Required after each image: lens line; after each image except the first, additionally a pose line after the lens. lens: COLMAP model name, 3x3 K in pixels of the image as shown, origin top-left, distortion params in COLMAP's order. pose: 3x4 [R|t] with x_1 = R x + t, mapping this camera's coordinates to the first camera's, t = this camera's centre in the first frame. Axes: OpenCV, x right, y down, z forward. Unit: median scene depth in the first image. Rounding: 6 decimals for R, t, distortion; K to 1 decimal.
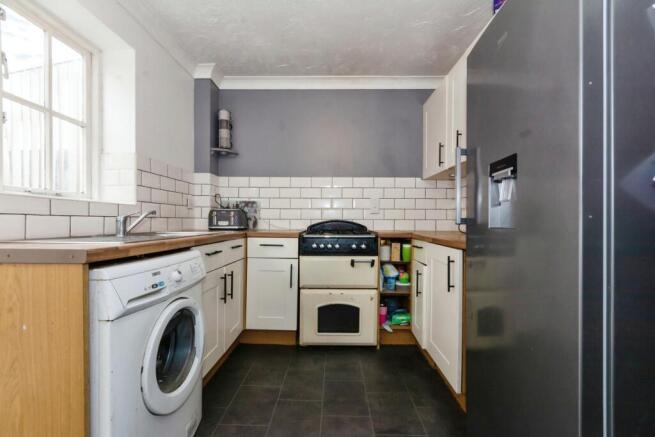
lens RADIAL K [[287.3, 0, 331.7], [0, 287.3, 220.6], [0, 0, 1]] dist [0.003078, -0.001444]
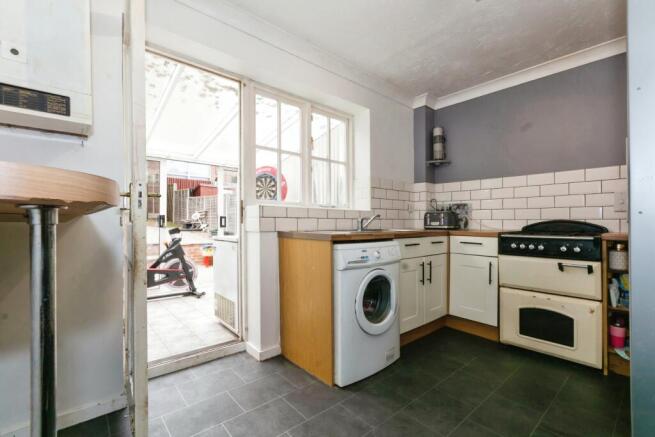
lens RADIAL K [[287.3, 0, 328.5], [0, 287.3, 221.6], [0, 0, 1]] dist [0.003078, -0.001444]
pose [[0.674289, -0.005389, -0.738448, 0.244435], [0.002885, 0.999985, -0.004664, 0.006331], [0.738462, 0.001014, 0.674295, -0.154414]]
